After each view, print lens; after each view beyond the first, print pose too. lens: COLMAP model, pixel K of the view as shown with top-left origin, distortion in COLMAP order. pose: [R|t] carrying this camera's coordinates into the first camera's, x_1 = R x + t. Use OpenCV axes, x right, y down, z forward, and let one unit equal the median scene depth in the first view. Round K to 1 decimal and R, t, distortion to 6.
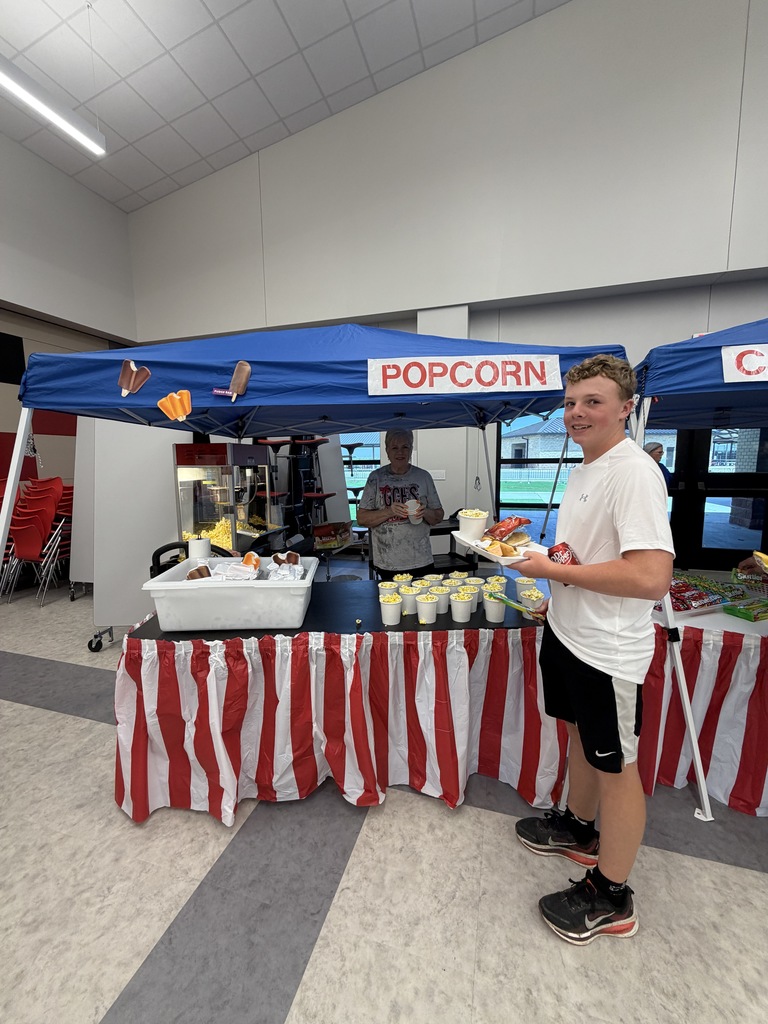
lens RADIAL K [[416.2, 0, 384.0], [0, 416.2, 512.0], [0, 0, 1]] dist [-0.009158, -0.000068]
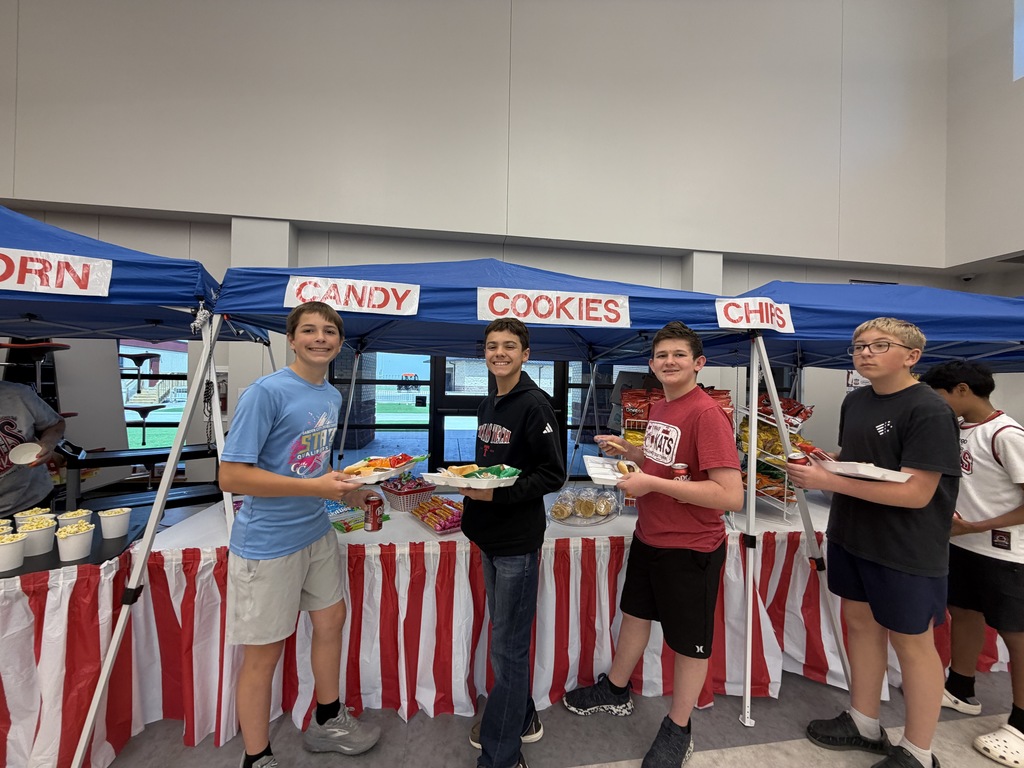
lens RADIAL K [[424.5, 0, 512.0], [0, 424.5, 384.0], [0, 0, 1]] dist [0.000309, 0.000076]
pose [[0.915070, 0.034414, 0.401825, 0.461131], [0.015820, 0.992522, -0.121032, 0.018144], [-0.402985, 0.117110, 0.907683, -0.119803]]
